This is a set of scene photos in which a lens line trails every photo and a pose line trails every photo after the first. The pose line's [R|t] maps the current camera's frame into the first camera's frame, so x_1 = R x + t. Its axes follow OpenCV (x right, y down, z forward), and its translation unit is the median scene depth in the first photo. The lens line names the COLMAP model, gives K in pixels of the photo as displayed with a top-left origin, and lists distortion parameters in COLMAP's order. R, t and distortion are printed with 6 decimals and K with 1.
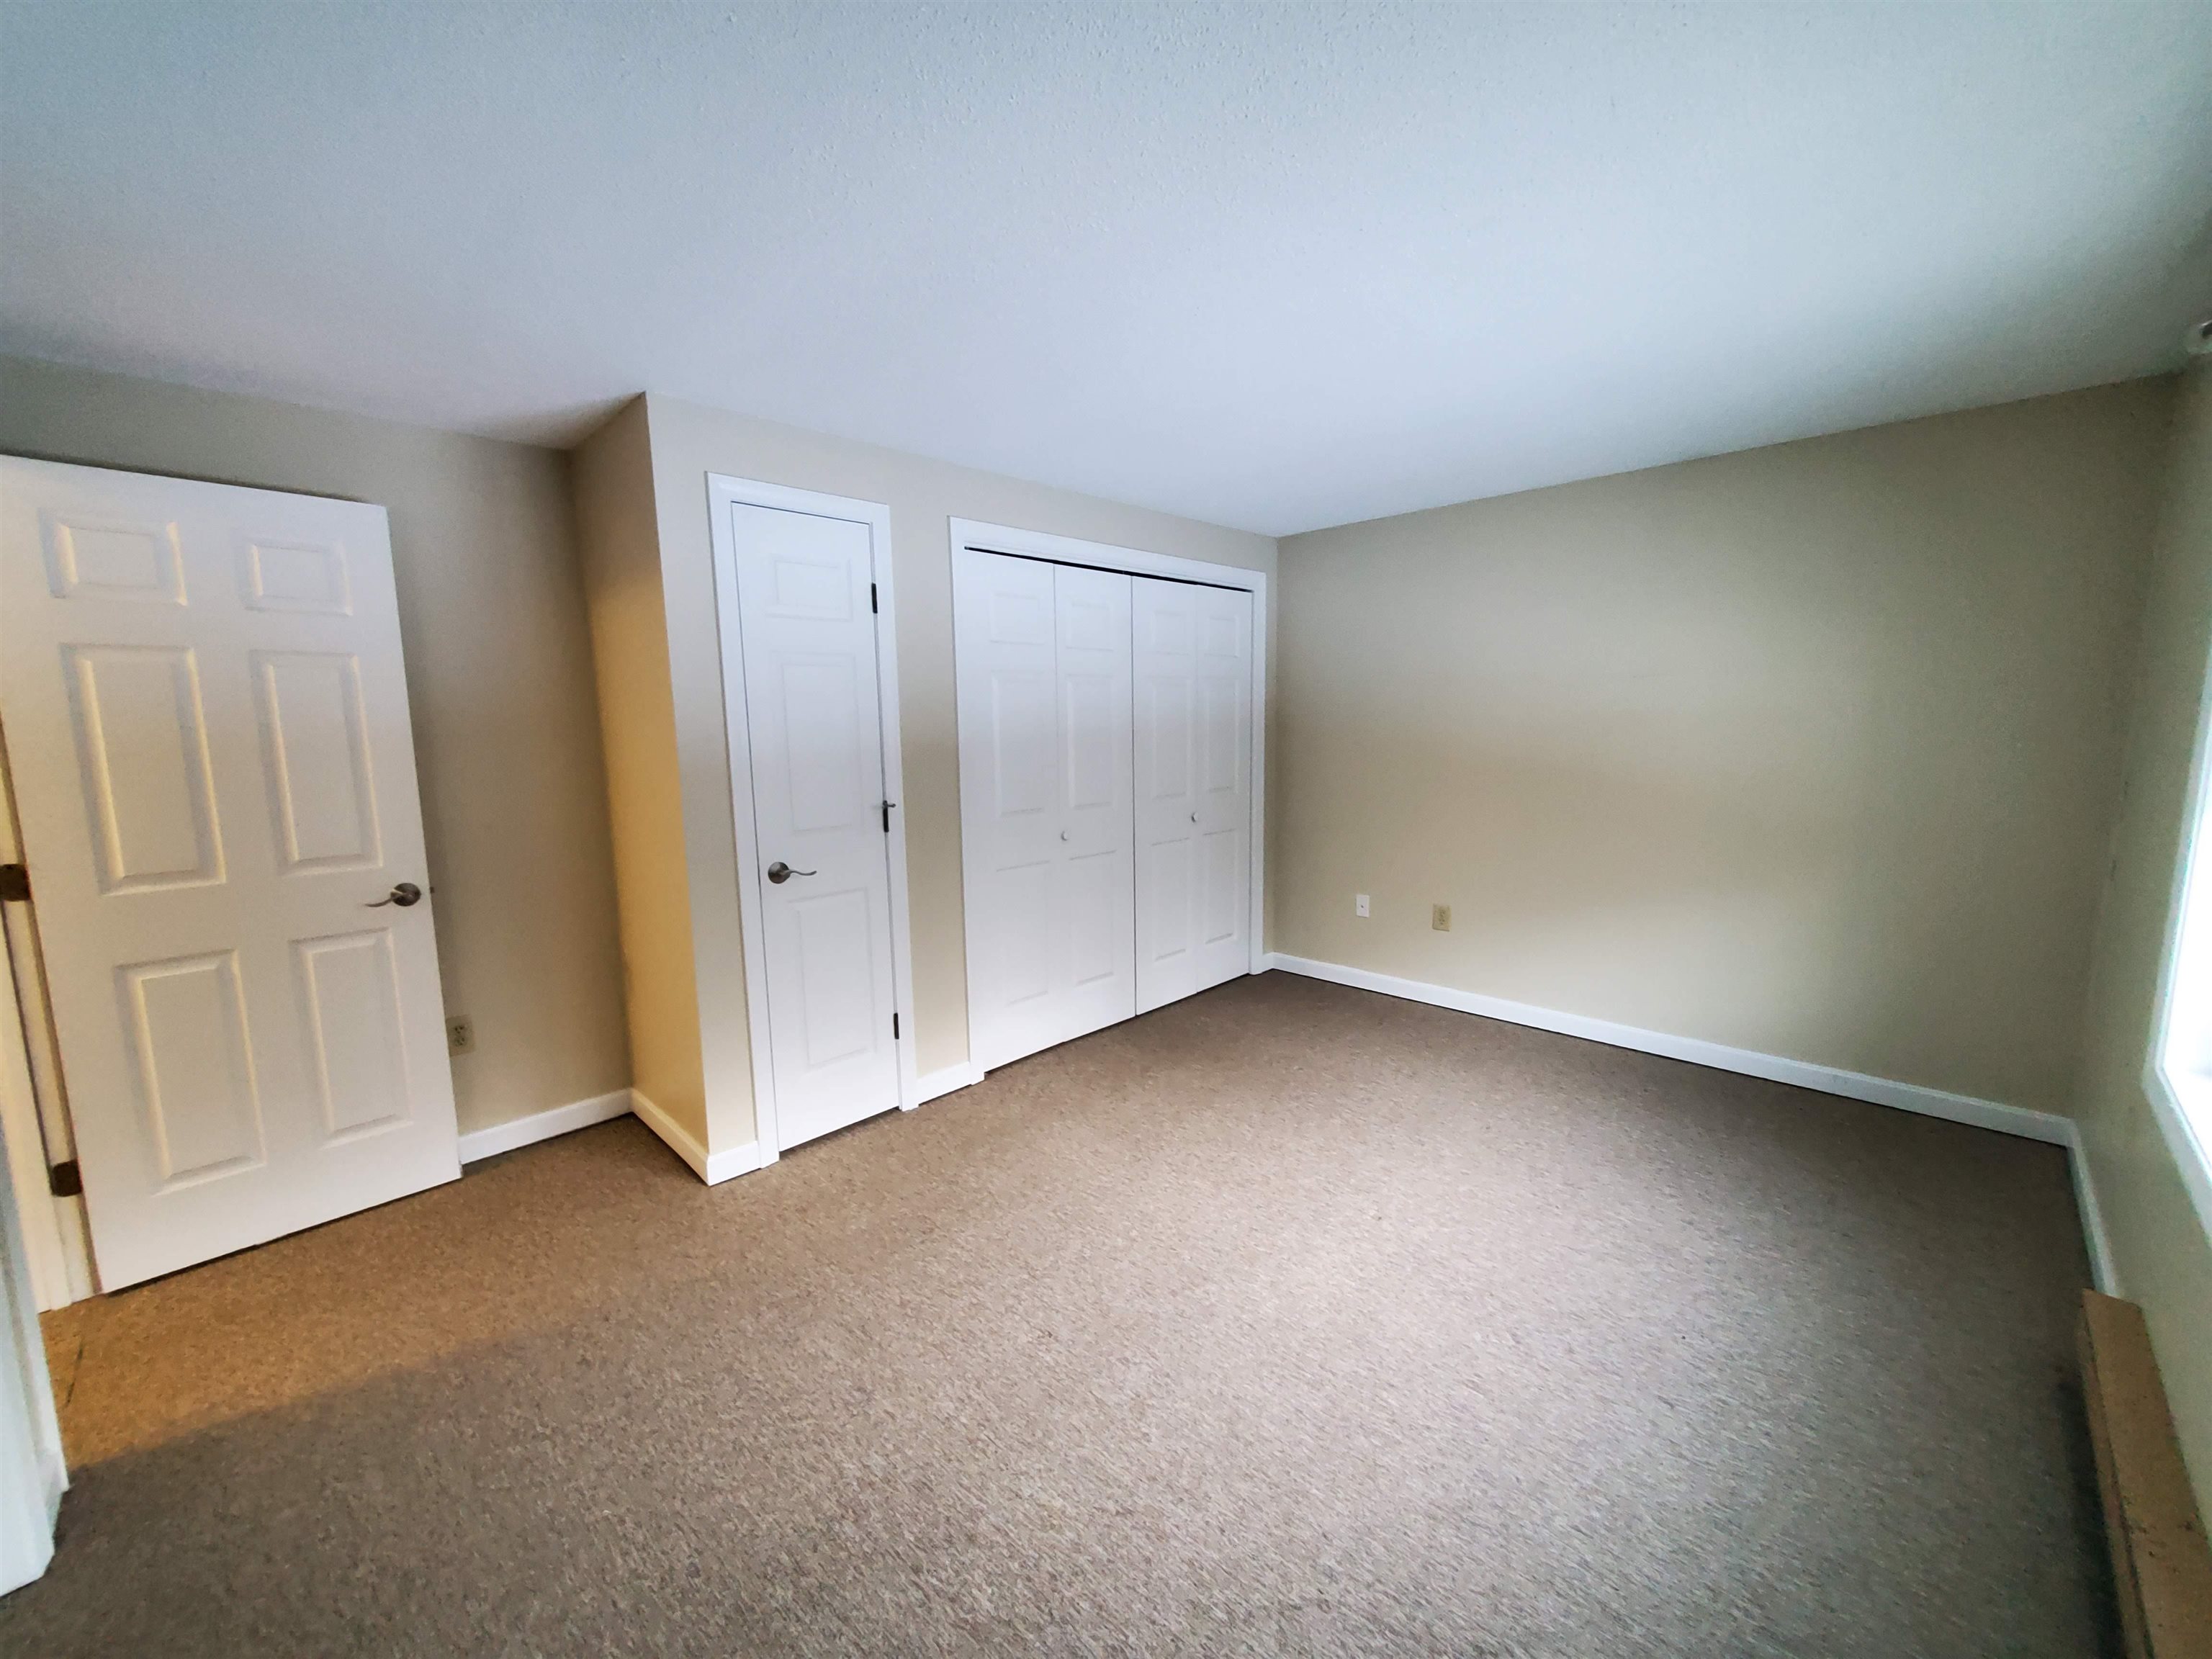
lens RADIAL K [[874.0, 0, 1102.3], [0, 874.0, 841.7], [0, 0, 1]] dist [0.002743, -0.000330]
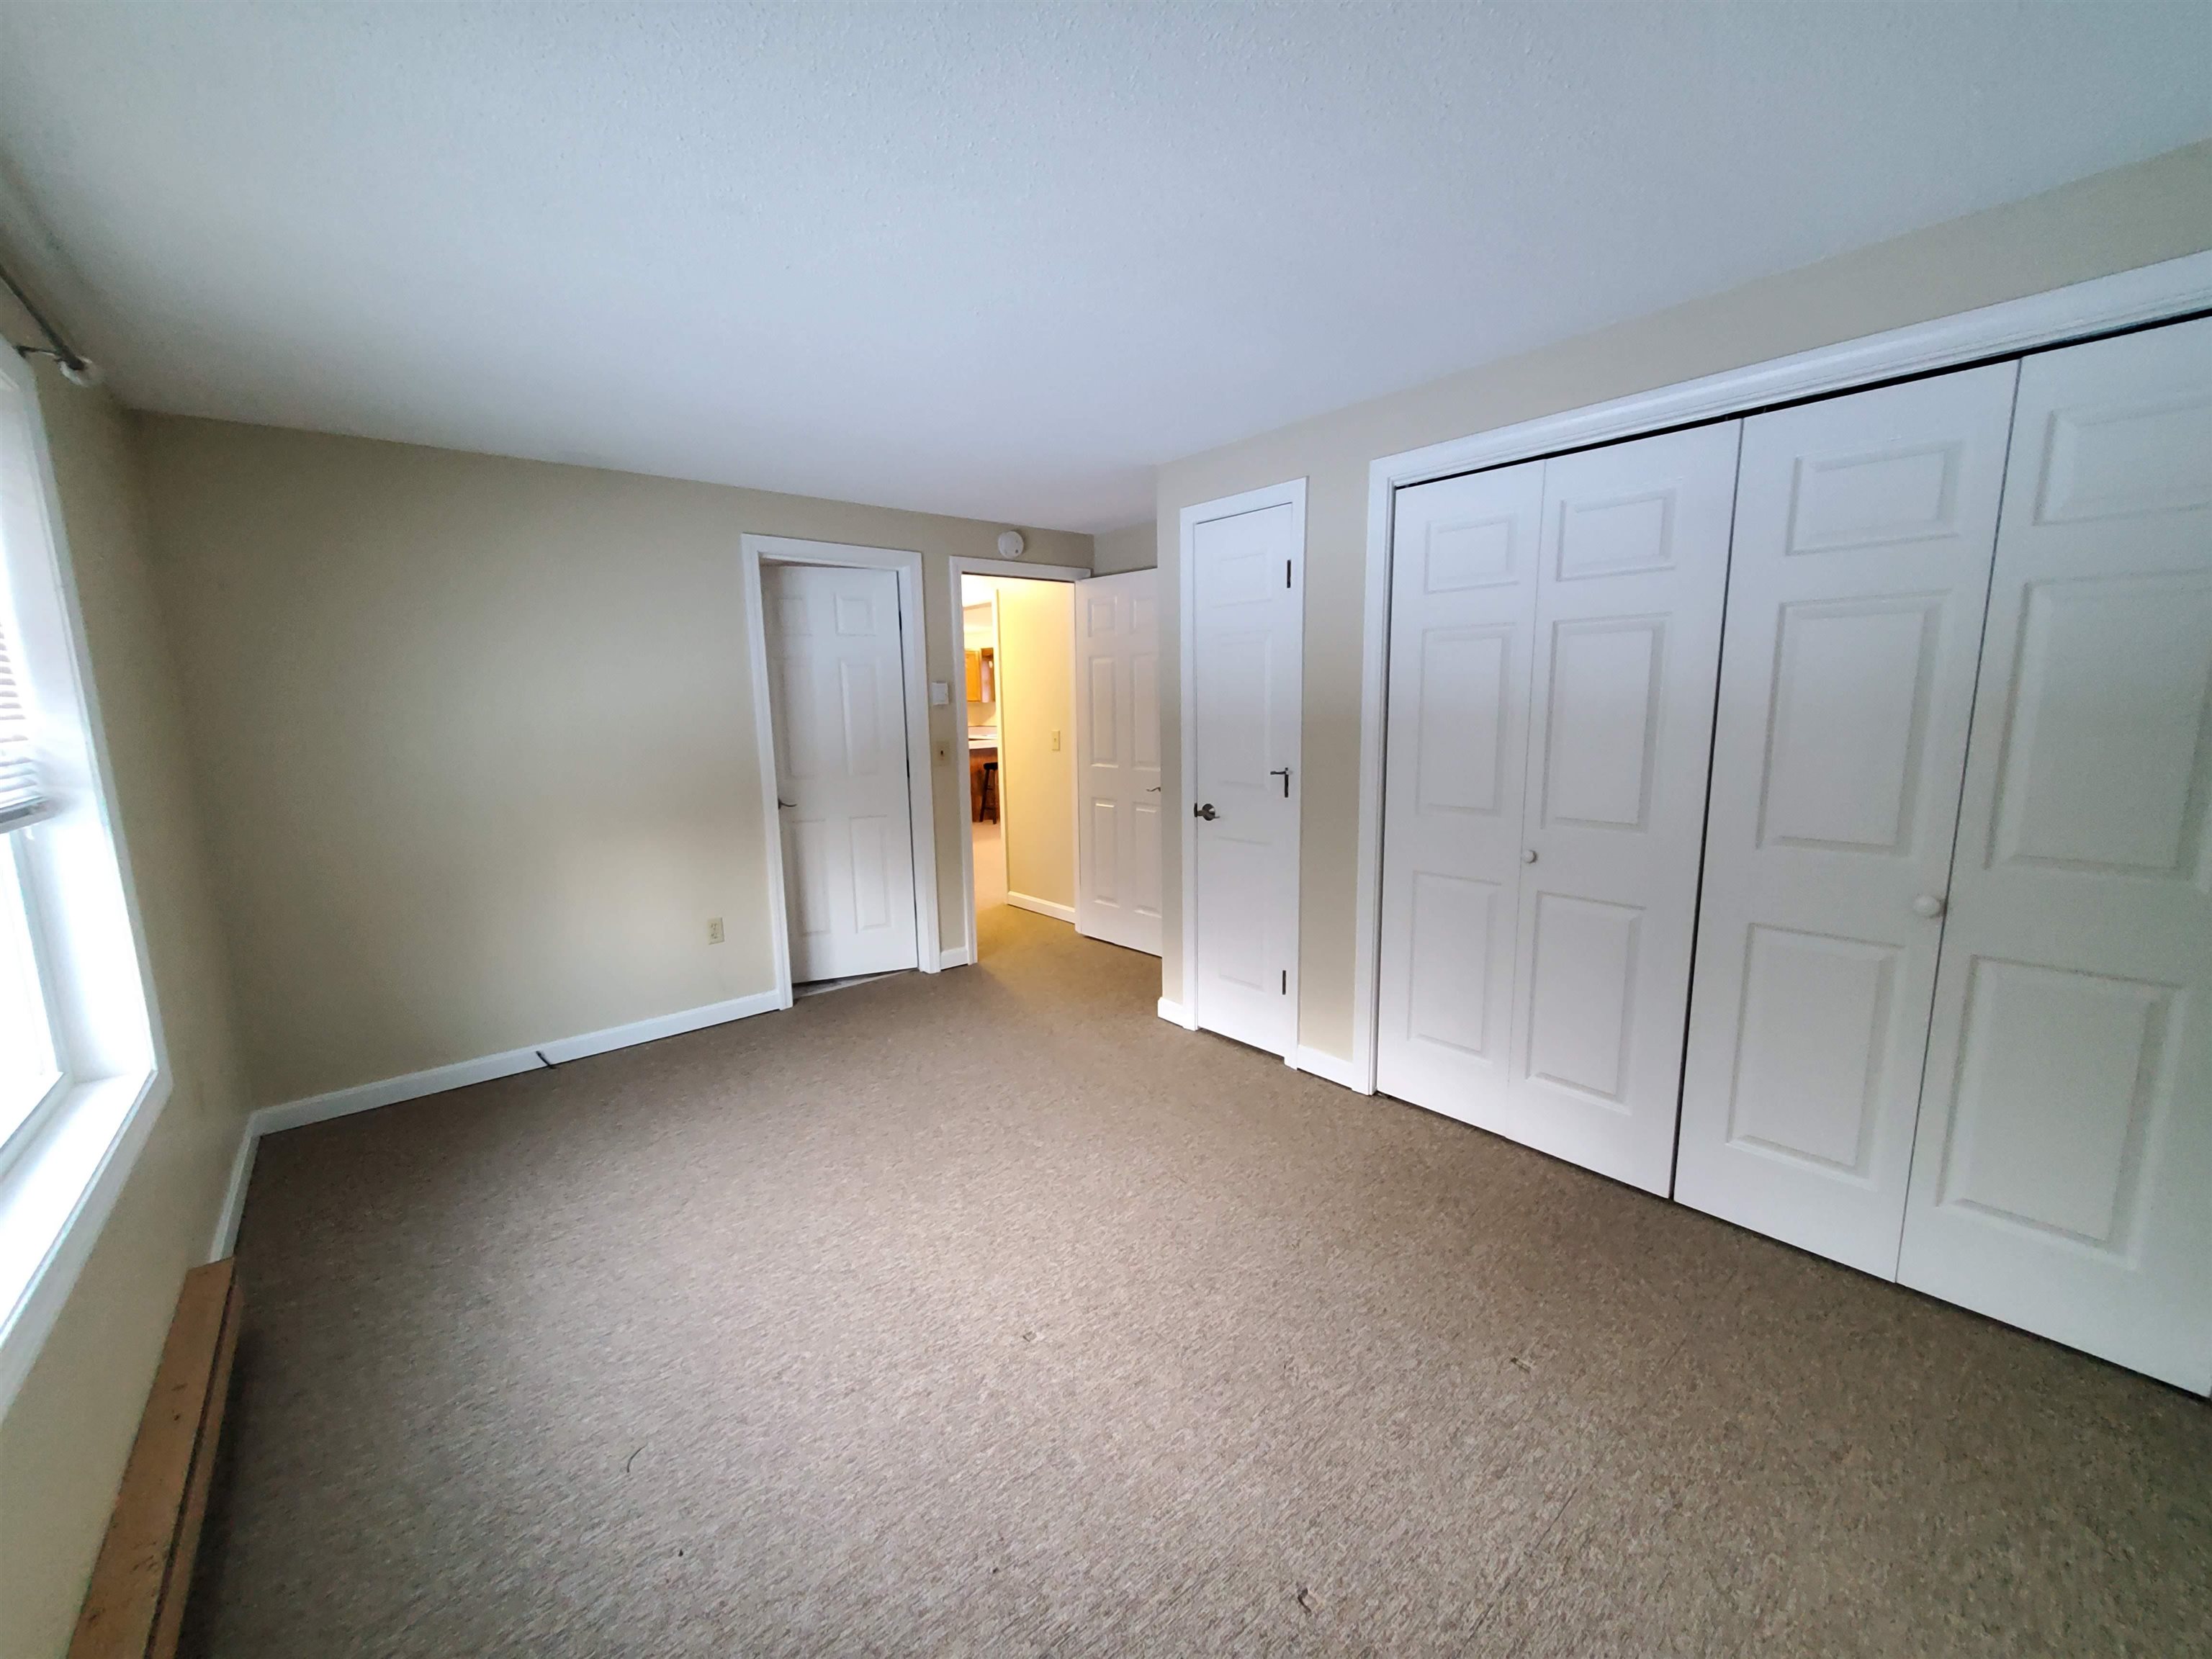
lens RADIAL K [[874.0, 0, 1102.3], [0, 874.0, 841.7], [0, 0, 1]] dist [0.002743, -0.000330]
pose [[-0.090716, 0.183194, -0.978882, 0.815047], [-0.116999, 0.974168, 0.193154, -0.137007], [0.988980, 0.132050, -0.066939, 0.863530]]
